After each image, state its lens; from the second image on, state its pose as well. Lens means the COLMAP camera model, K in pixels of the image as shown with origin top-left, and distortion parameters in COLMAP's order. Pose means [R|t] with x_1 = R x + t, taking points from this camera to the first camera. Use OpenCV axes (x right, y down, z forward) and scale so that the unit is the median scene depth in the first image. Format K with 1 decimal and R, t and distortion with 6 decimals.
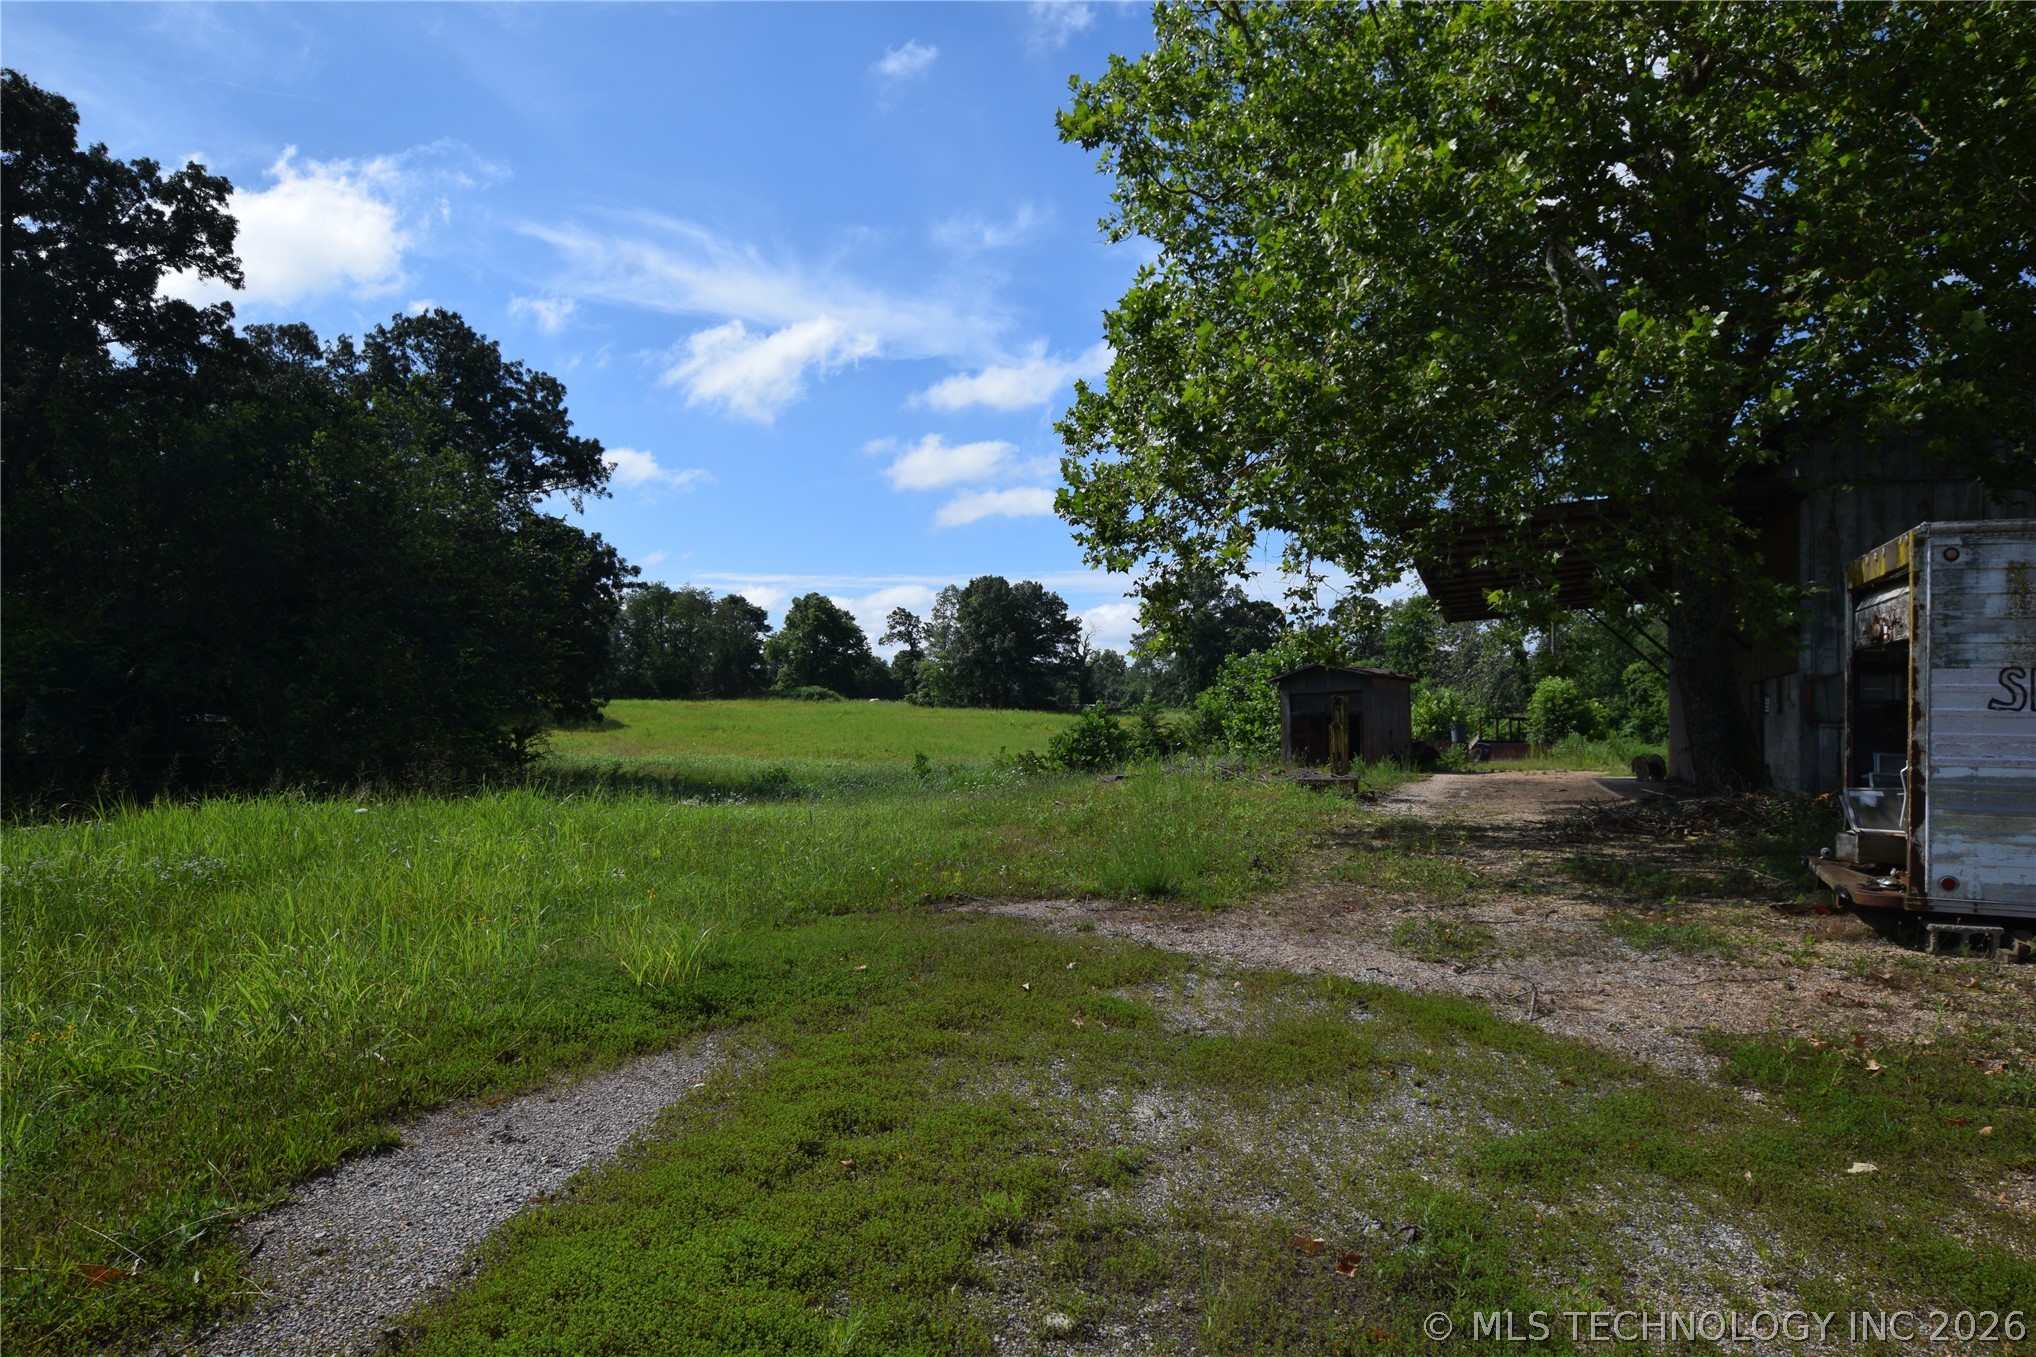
lens RADIAL K [[1300.1, 0, 1020.1], [0, 1300.1, 693.0], [0, 0, 1]] dist [-0.028285, 0.000367]
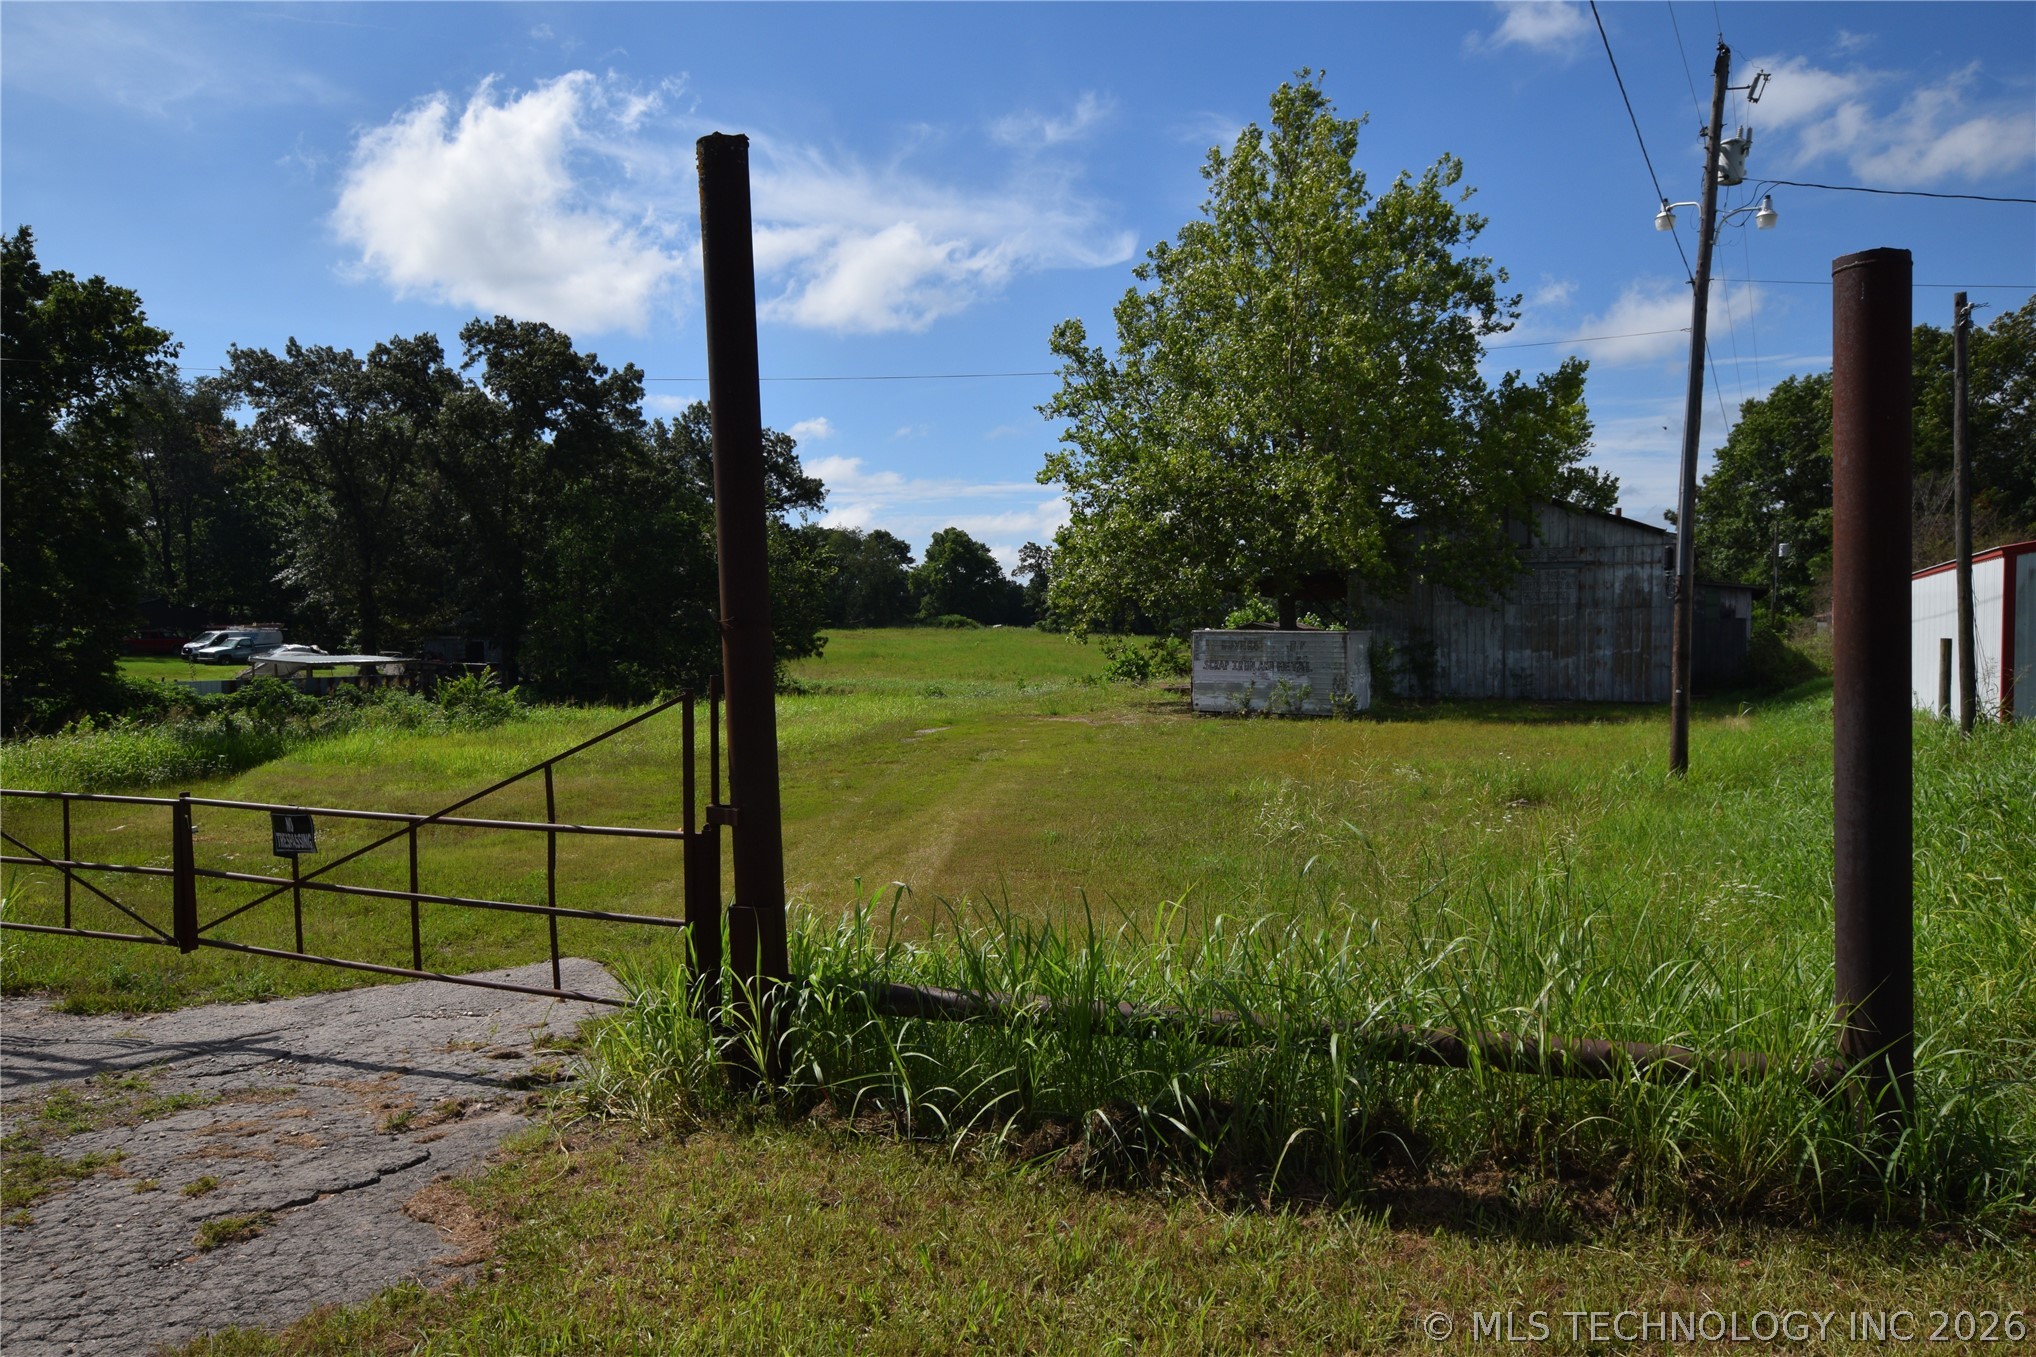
lens RADIAL K [[1460.2, 0, 1020.3], [0, 1460.2, 685.6], [0, 0, 1]] dist [-0.003530, -0.001506]
pose [[0.993904, -0.008957, -0.109888, 0.166849], [0.015056, 0.998384, 0.054790, -0.059597], [0.109220, -0.056110, 0.992433, -1.149988]]
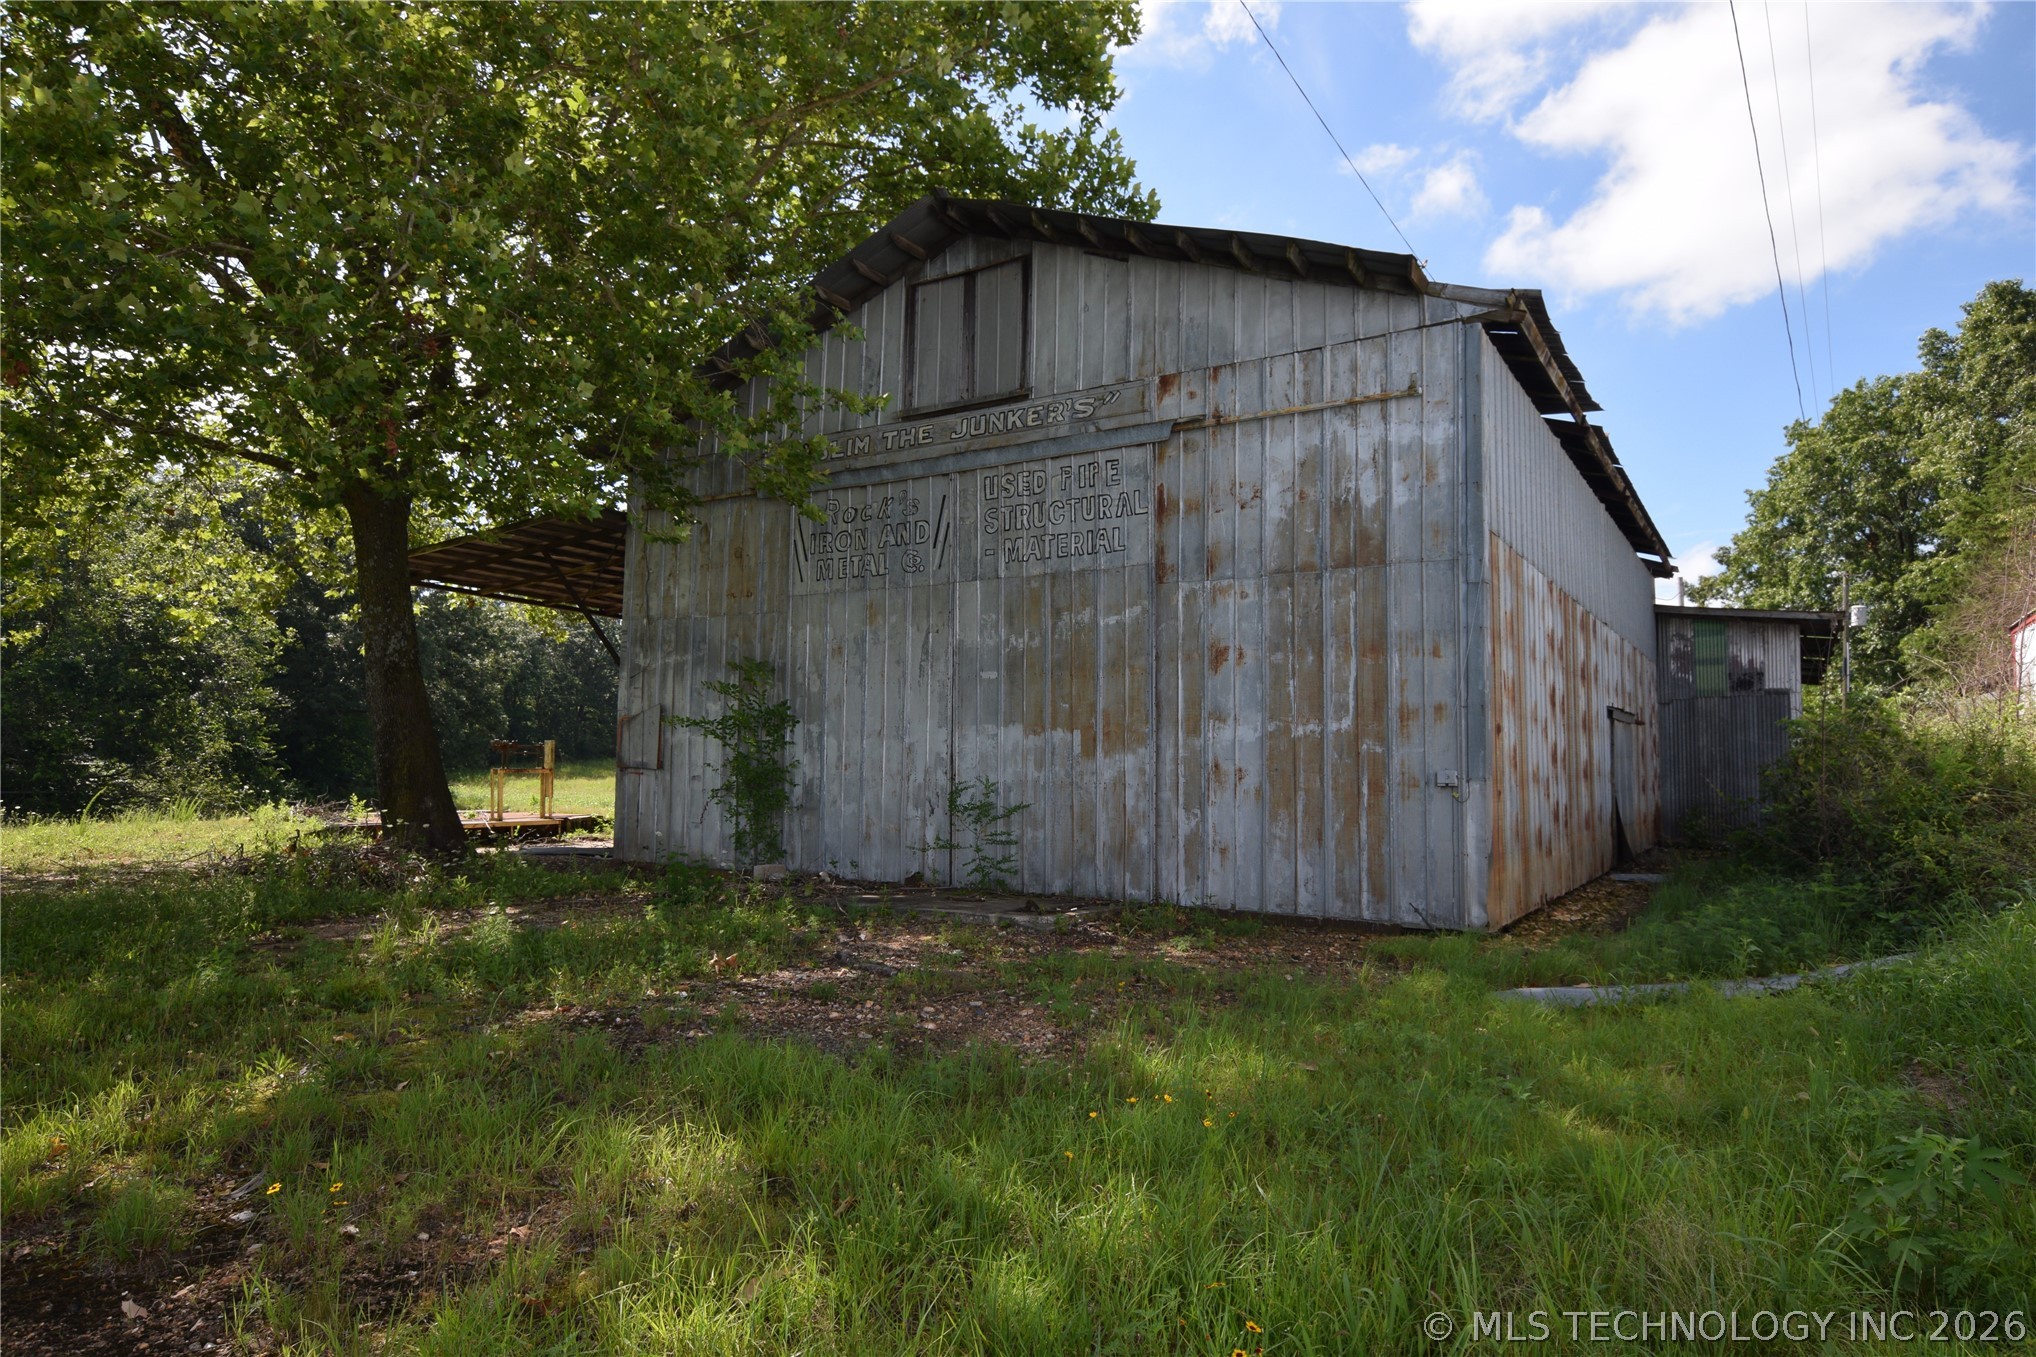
lens RADIAL K [[1263.7, 0, 1013.8], [0, 1263.7, 687.5], [0, 0, 1]] dist [-0.031380, 0.001534]
pose [[0.976064, -0.011164, -0.217198, 0.637728], [0.001982, 0.999097, -0.042444, 0.002572], [0.217475, 0.040997, 0.975204, 0.096915]]
